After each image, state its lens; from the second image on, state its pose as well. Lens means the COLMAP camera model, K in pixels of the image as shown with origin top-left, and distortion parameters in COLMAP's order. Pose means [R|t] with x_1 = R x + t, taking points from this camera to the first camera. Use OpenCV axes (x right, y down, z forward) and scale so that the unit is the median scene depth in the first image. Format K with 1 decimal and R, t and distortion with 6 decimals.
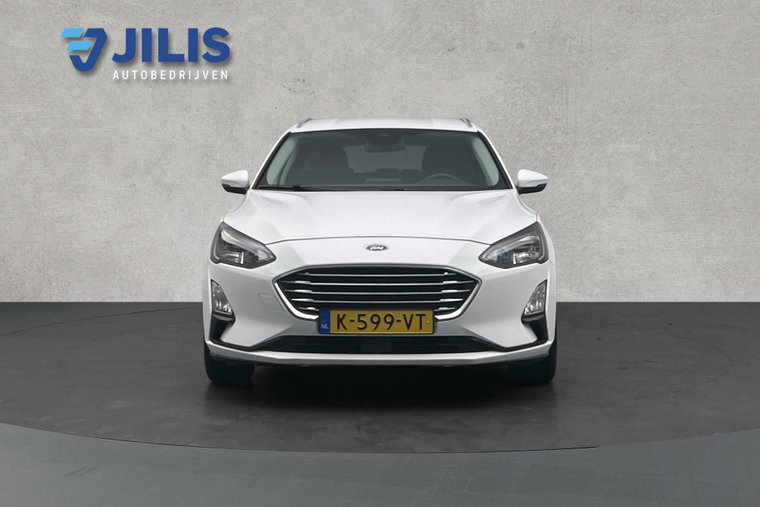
lens RADIAL K [[593.8, 0, 379.9], [0, 593.8, 254.0], [0, 0, 1]] dist [-0.000253, -0.003149]
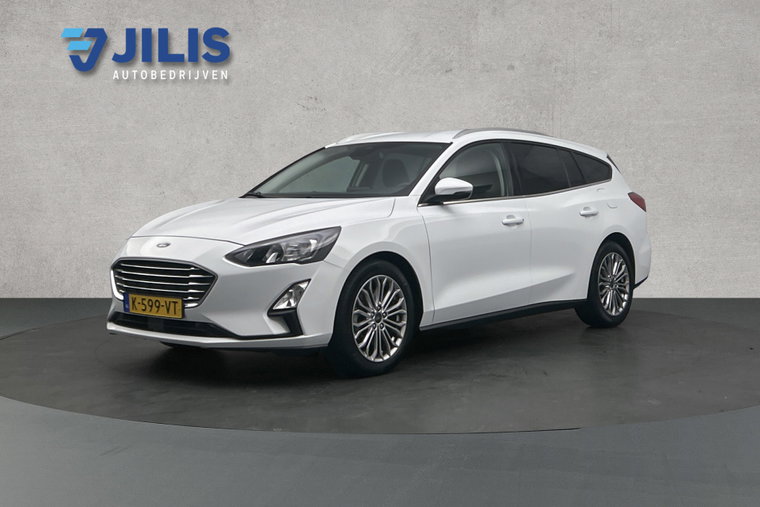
lens RADIAL K [[593.8, 0, 379.9], [0, 593.8, 254.1], [0, 0, 1]] dist [-0.000253, -0.003149]
pose [[1.000000, 0.000082, 0.000046, -0.008543], [-0.000082, 1.000000, 0.000131, -0.001365], [-0.000046, -0.000131, 1.000000, -0.110848]]
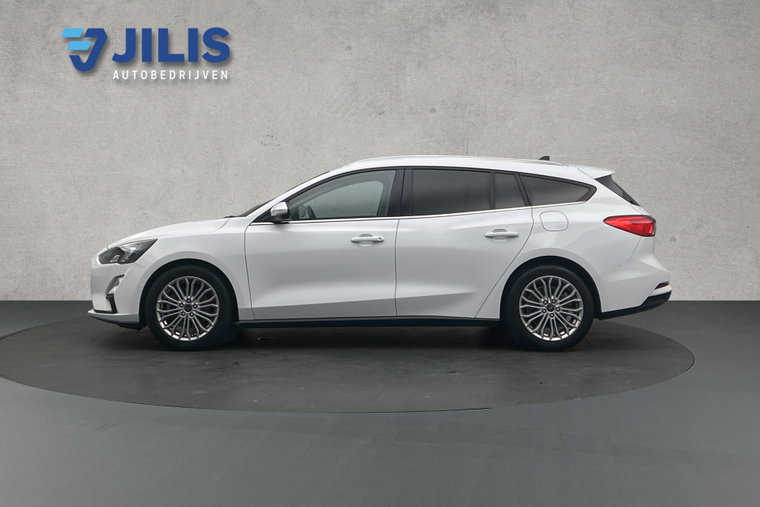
lens RADIAL K [[593.8, 0, 380.0], [0, 593.8, 253.5], [0, 0, 1]] dist [-0.000253, -0.003149]
pose [[1.000000, 0.000137, 0.000196, 0.116137], [-0.000137, 1.000000, -0.000787, -0.024615], [-0.000196, 0.000787, 1.000000, -0.346718]]
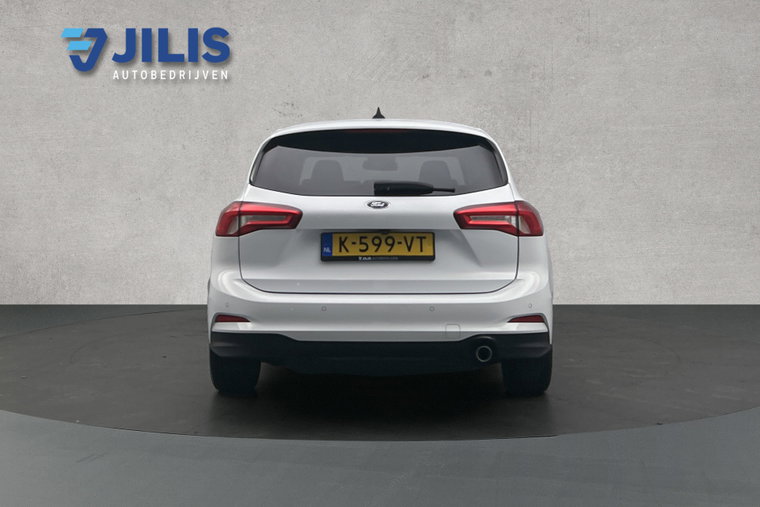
lens RADIAL K [[593.8, 0, 380.1], [0, 593.8, 253.7], [0, 0, 1]] dist [-0.000253, -0.003149]
pose [[1.000000, 0.000144, 0.000407, 0.034554], [-0.000144, 1.000000, -0.000506, -0.013397], [-0.000407, 0.000506, 1.000000, -0.106531]]
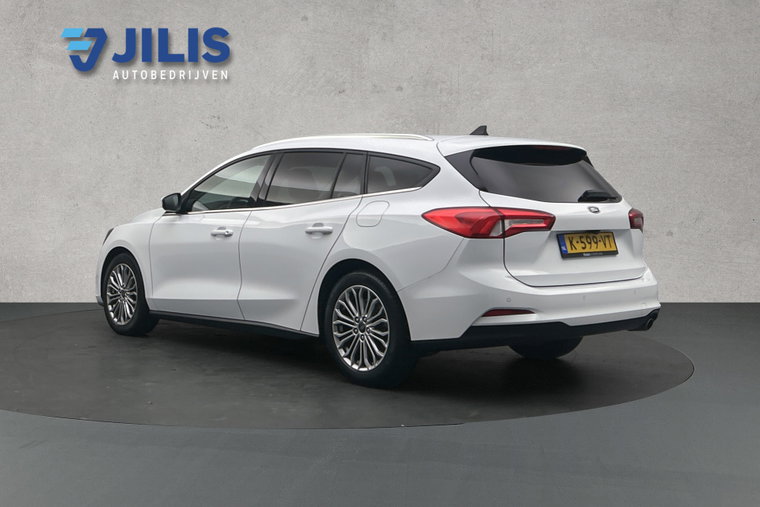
lens RADIAL K [[593.8, 0, 380.3], [0, 593.8, 253.7], [0, 0, 1]] dist [-0.000253, -0.003149]
pose [[1.000000, 0.000009, 0.000503, 0.196724], [-0.000009, 1.000000, -0.000557, -0.016840], [-0.000503, 0.000557, 1.000000, -0.196971]]
